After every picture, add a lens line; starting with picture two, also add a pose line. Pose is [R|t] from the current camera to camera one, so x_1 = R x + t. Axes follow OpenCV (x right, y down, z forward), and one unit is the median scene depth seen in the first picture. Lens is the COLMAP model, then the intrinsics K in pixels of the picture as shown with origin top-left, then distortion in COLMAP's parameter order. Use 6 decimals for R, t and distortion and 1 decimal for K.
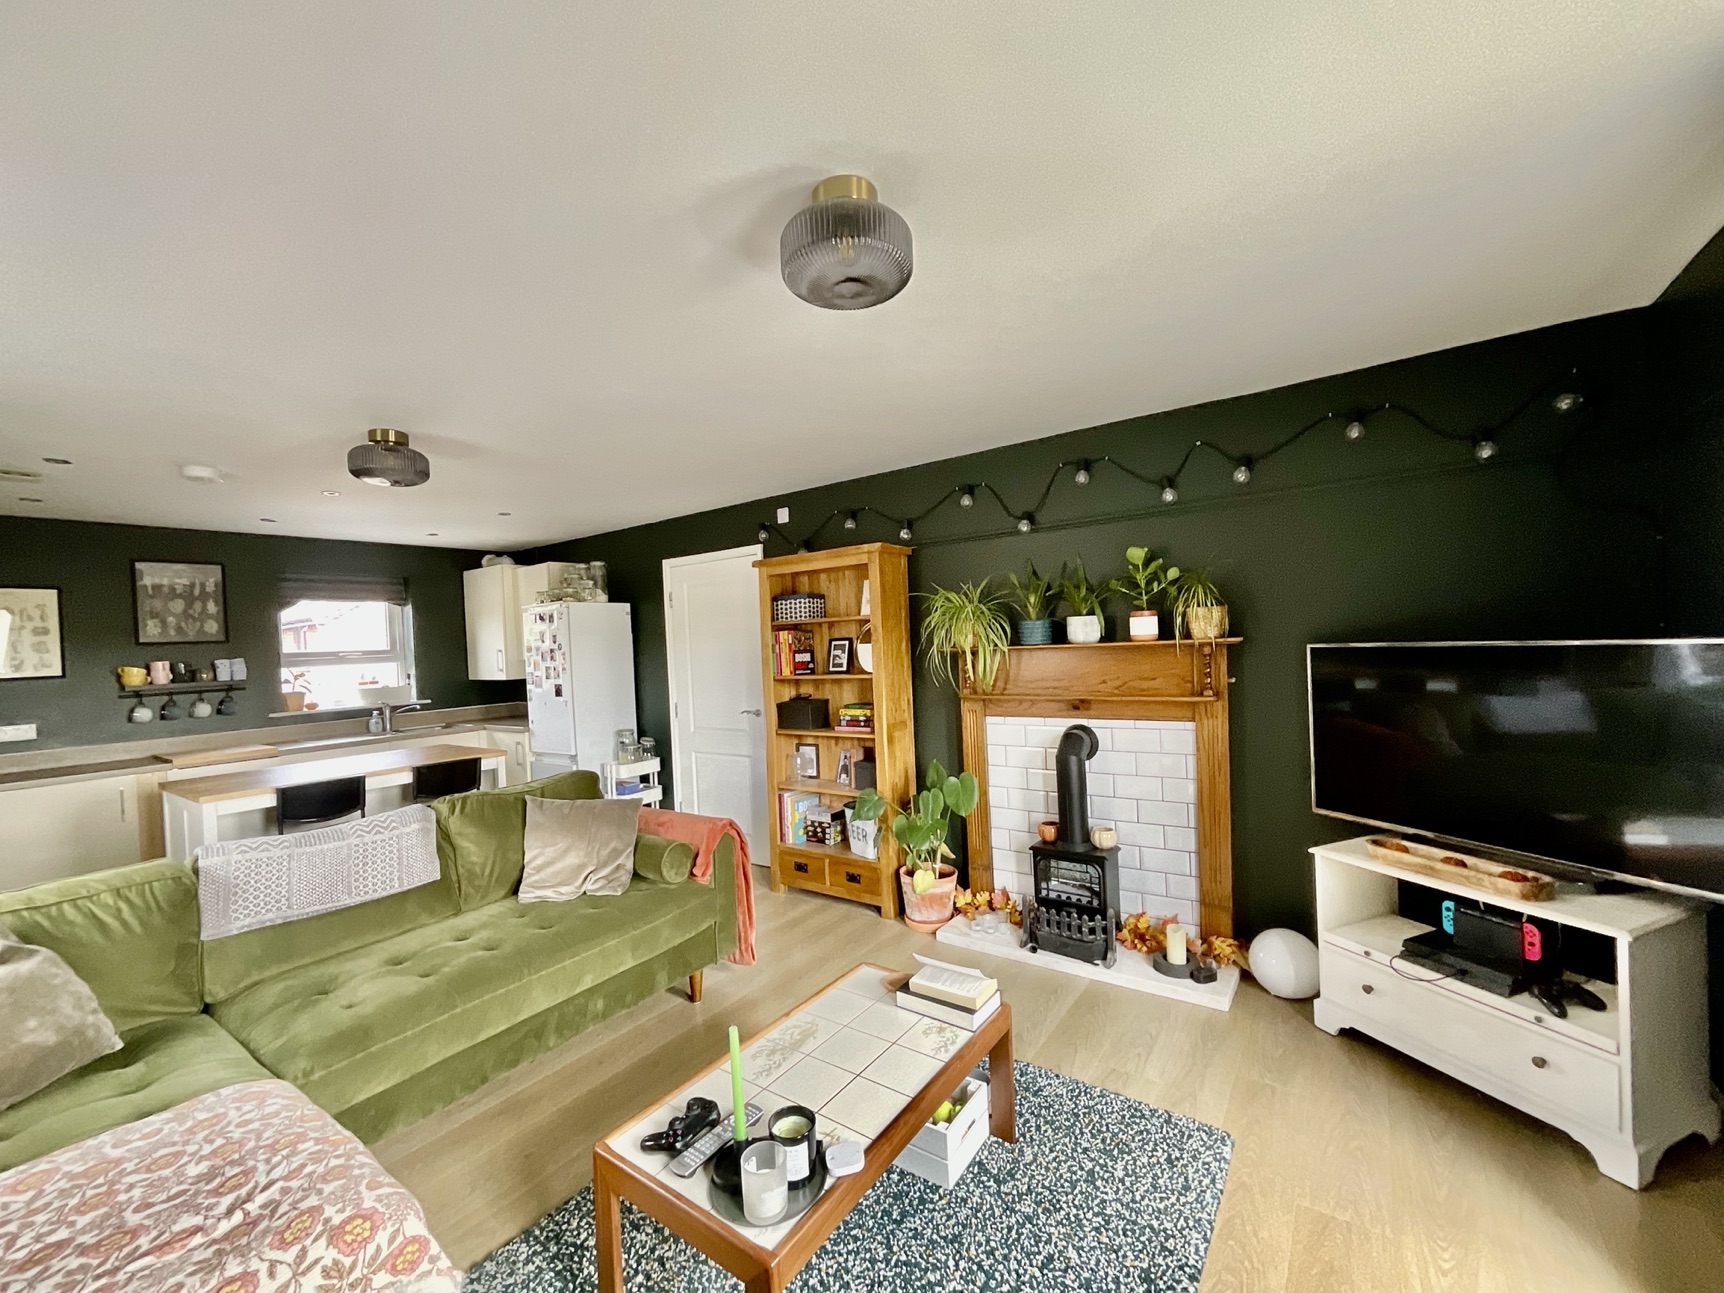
lens RADIAL K [[696.2, 0, 869.6], [0, 696.2, 656.9], [0, 0, 1]] dist [0.008985, 0.000116]
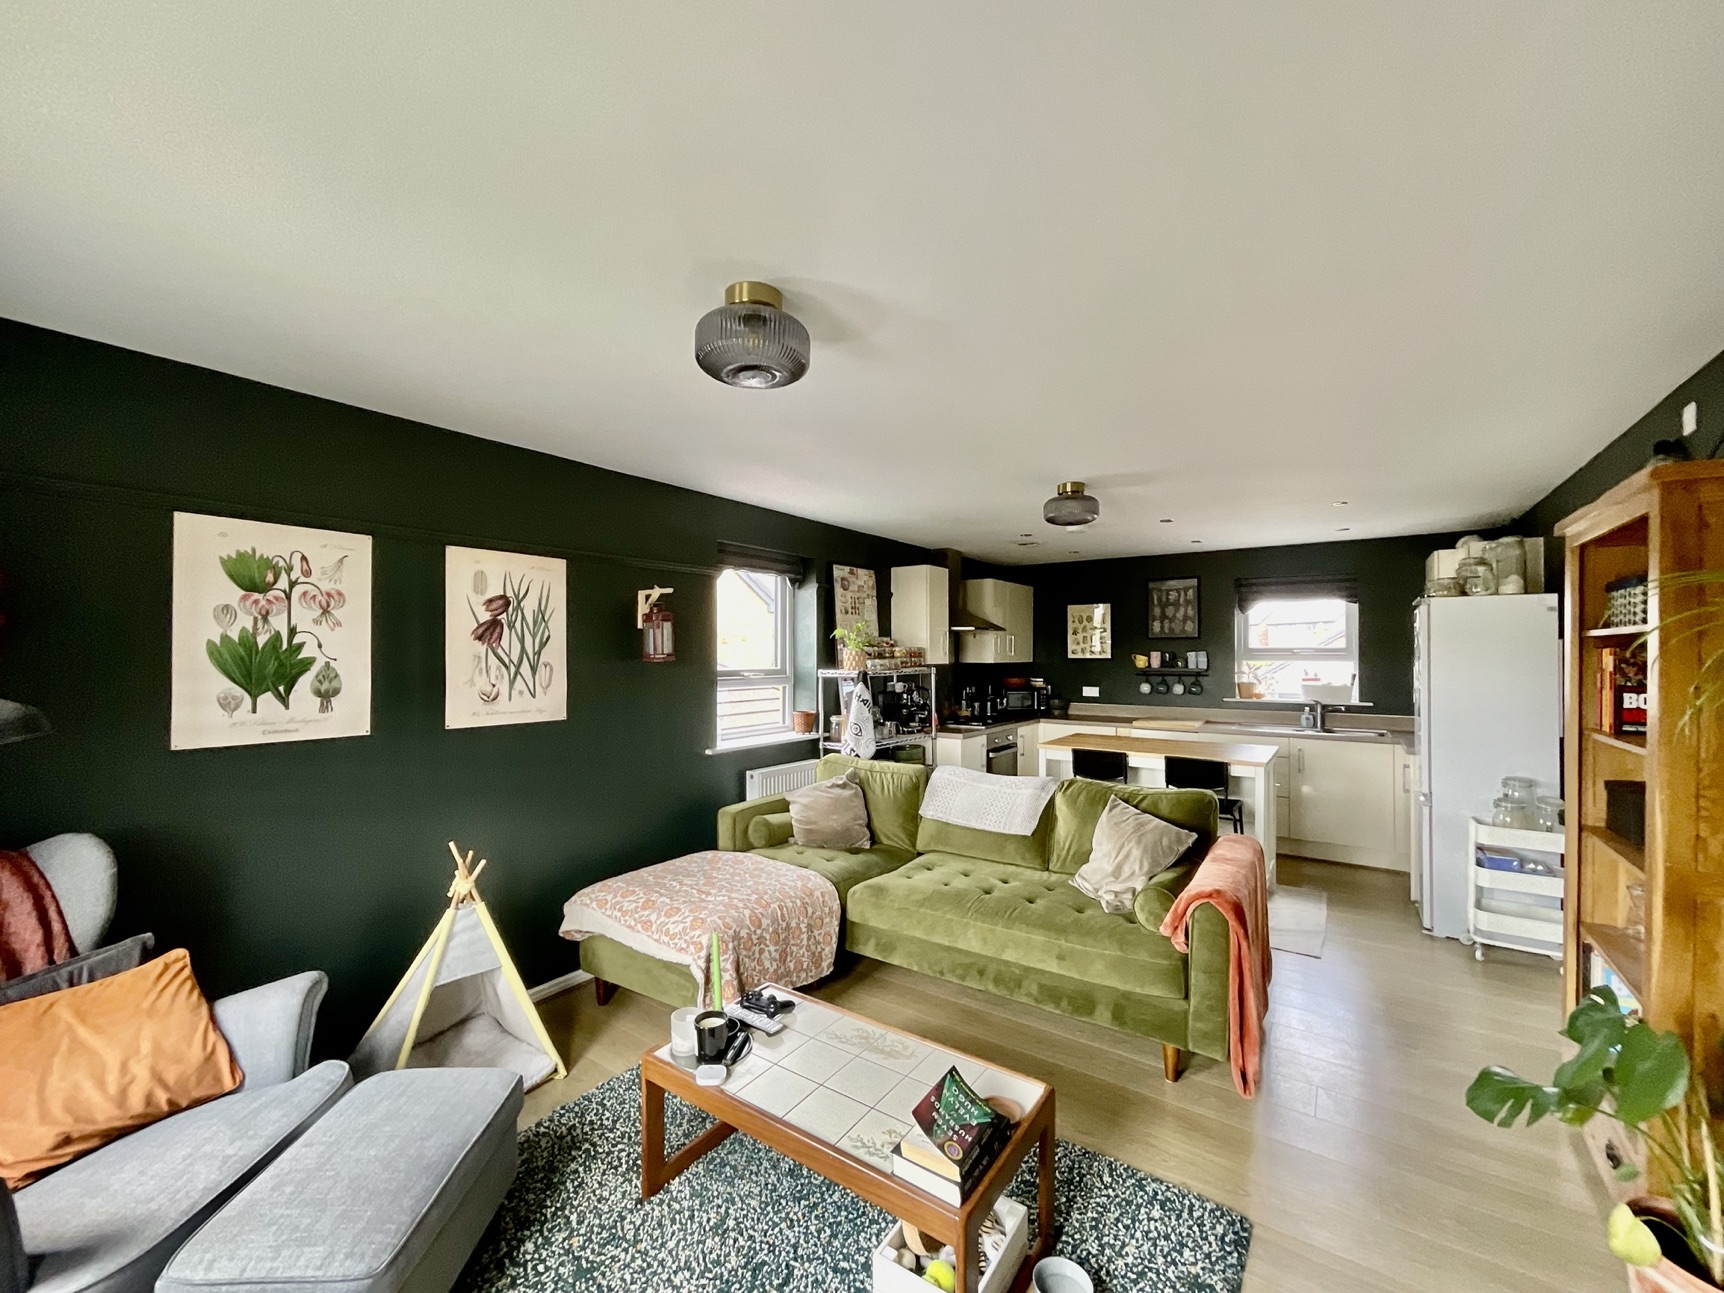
lens RADIAL K [[696.7, 0, 852.7], [0, 696.7, 648.9], [0, 0, 1]] dist [-0.002570, 0.000273]
pose [[0.011722, 0.040041, -0.999129, 0.356948], [-0.024753, 0.998903, 0.039741, -0.037363], [0.999625, 0.024266, 0.012700, 0.358700]]
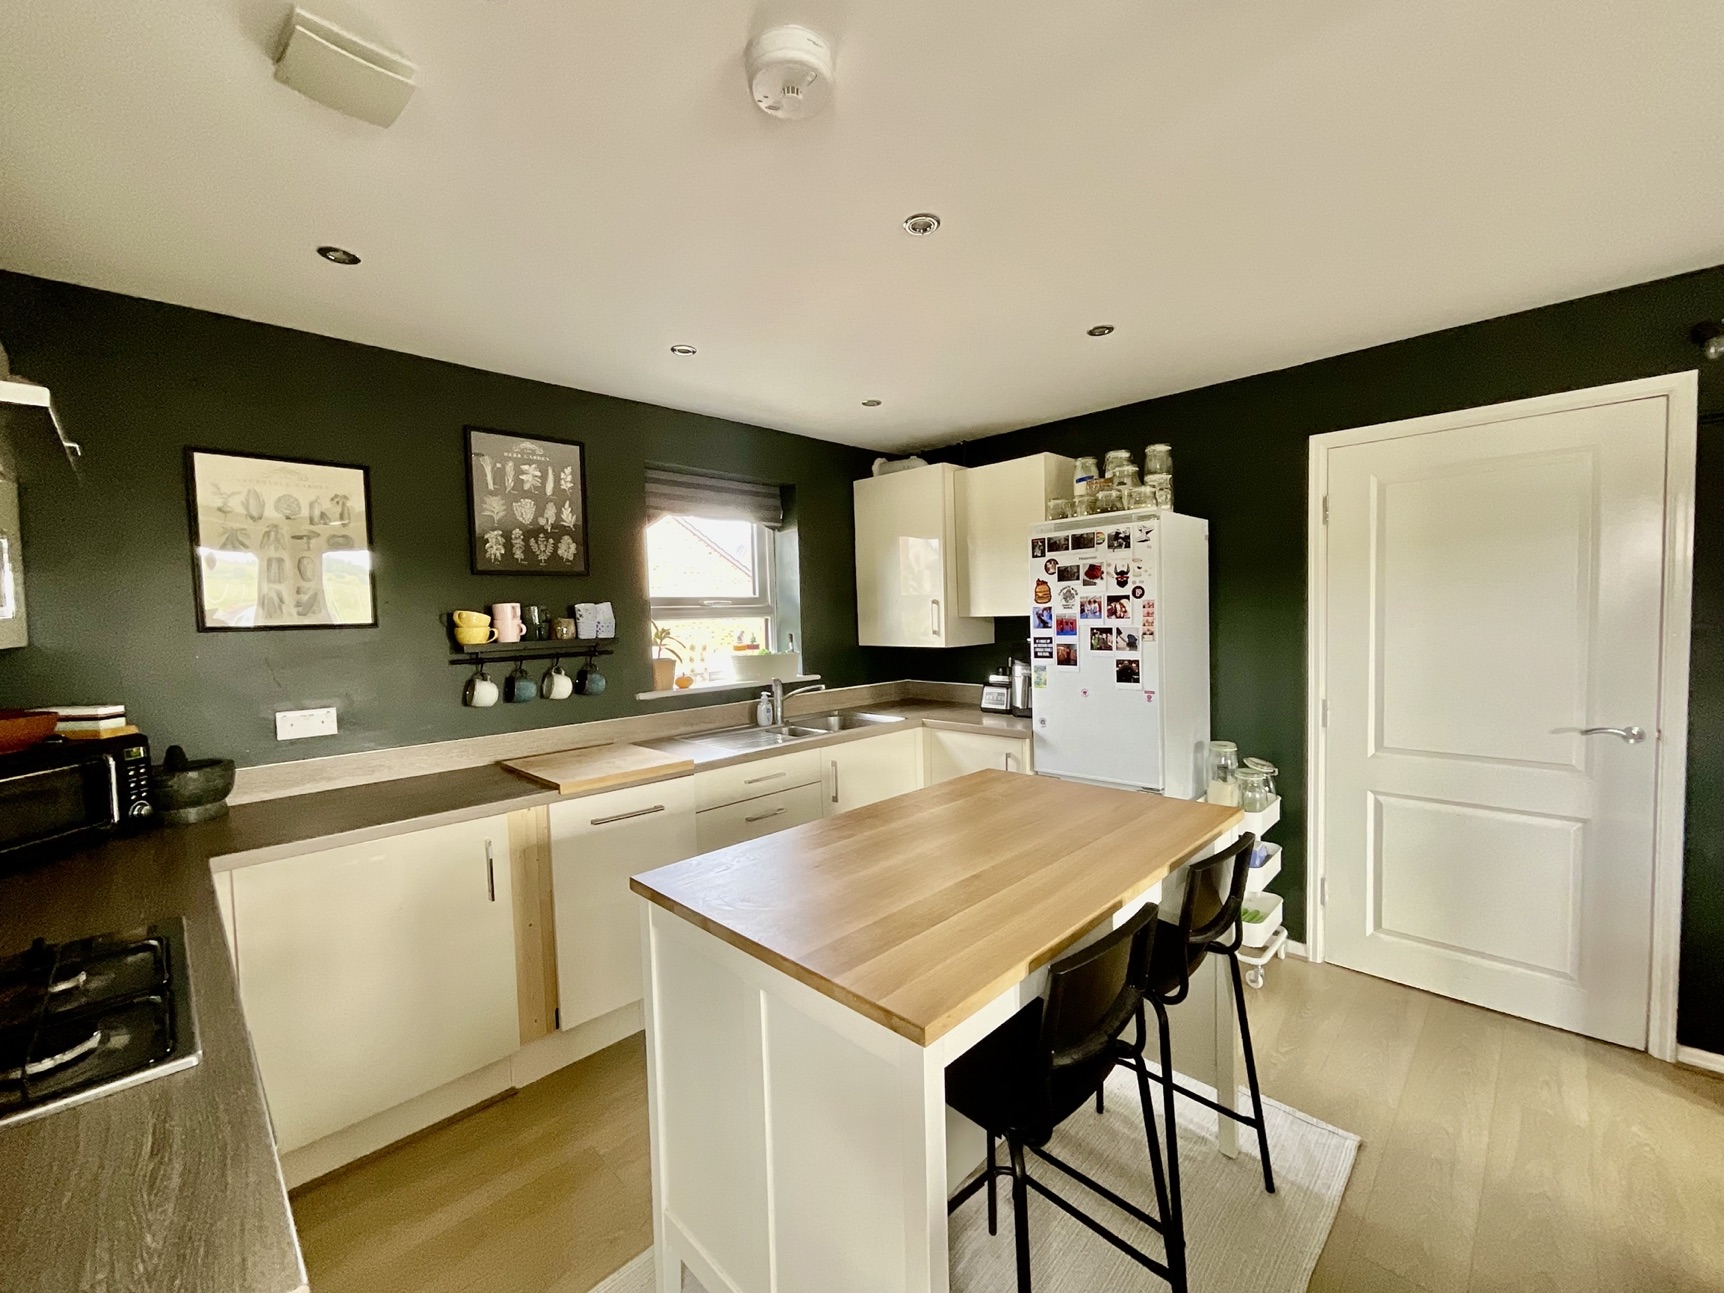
lens RADIAL K [[705.1, 0, 888.4], [0, 705.1, 647.4], [0, 0, 1]] dist [0.010065, -0.000638]
pose [[0.990755, 0.026941, -0.132961, -0.585809], [-0.022762, 0.999201, 0.032855, 0.015895], [0.133740, -0.029525, 0.990577, 0.435415]]
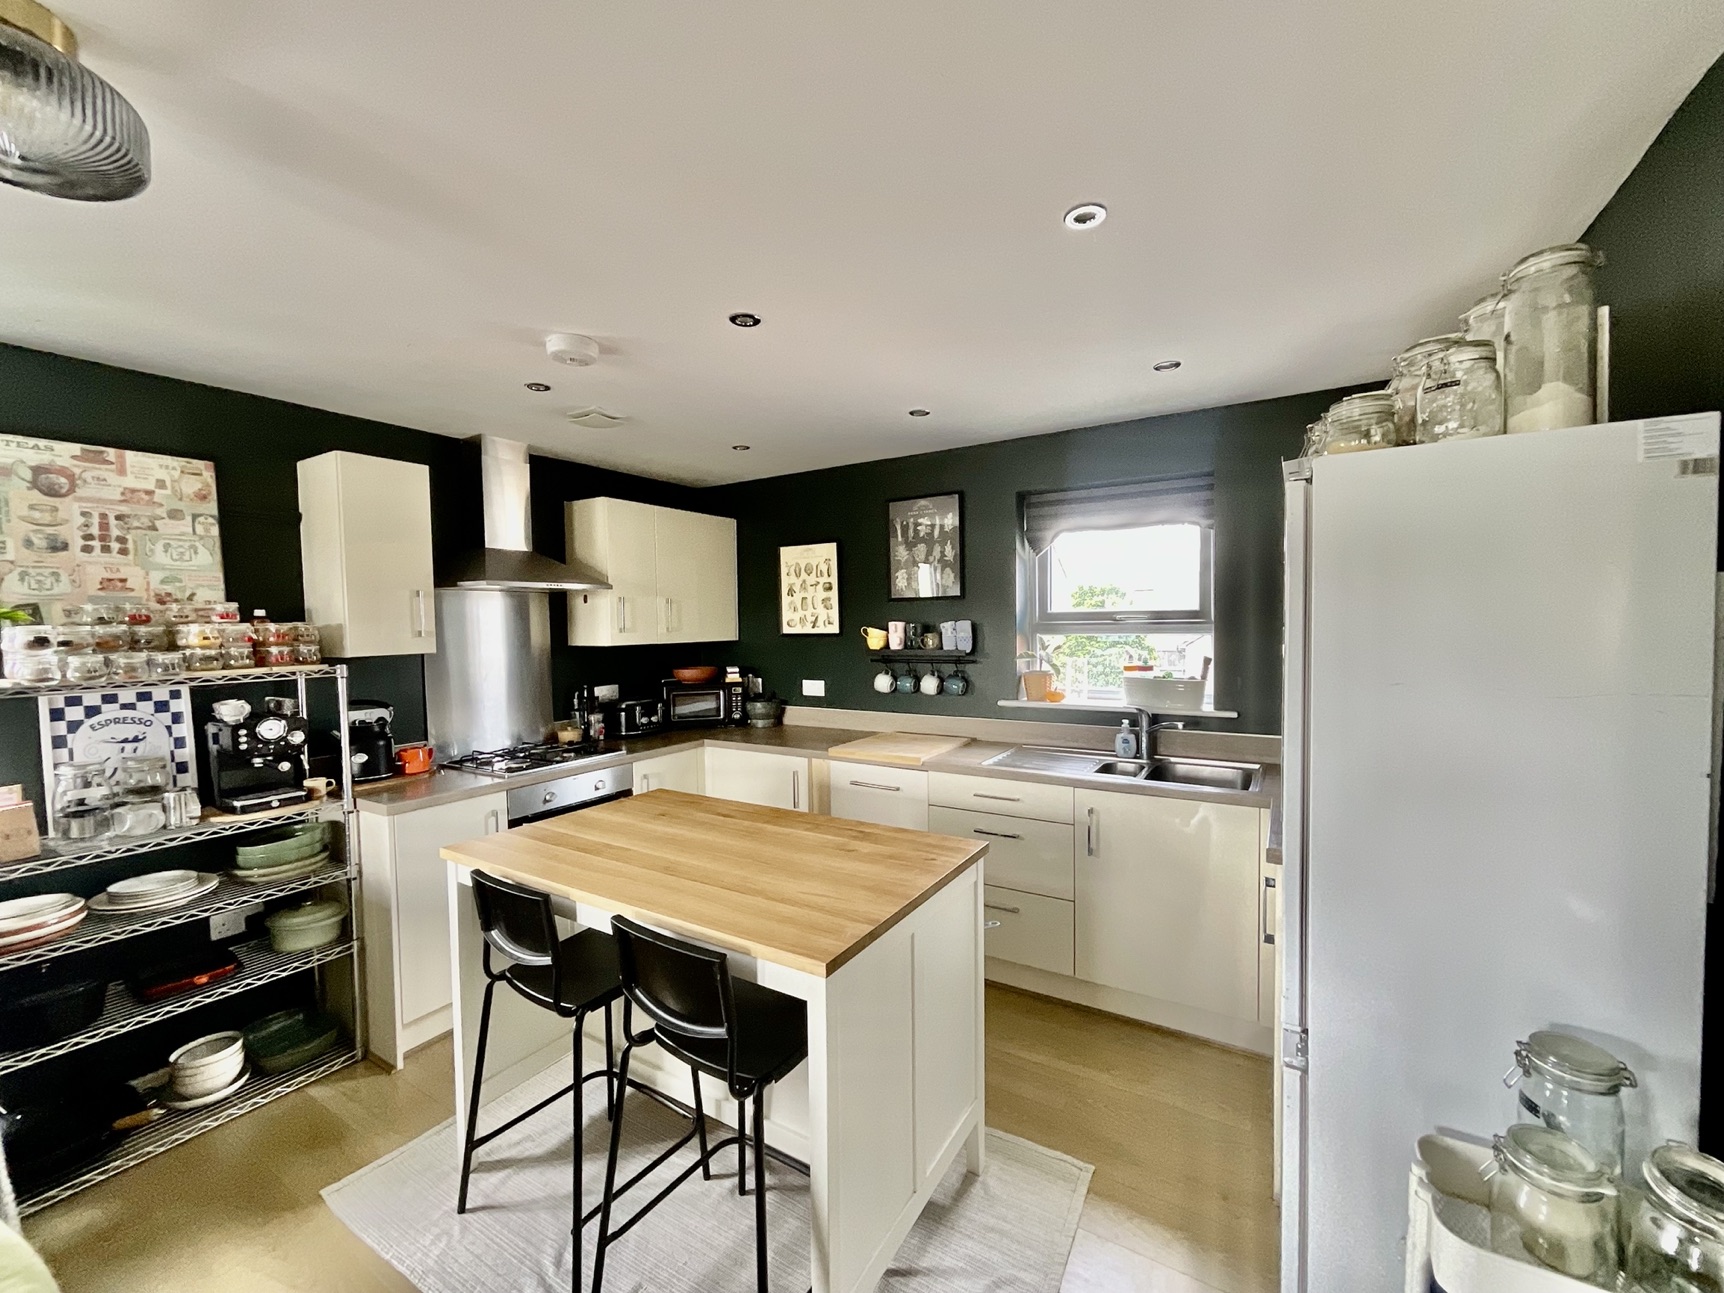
lens RADIAL K [[707.4, 0, 839.6], [0, 707.4, 643.9], [0, 0, 1]] dist [0.000484, -0.000169]
pose [[0.064331, 0.076214, -0.995014, -0.175685], [-0.011573, 0.997069, 0.075623, -0.027922], [0.997862, 0.006650, 0.065024, 0.837741]]
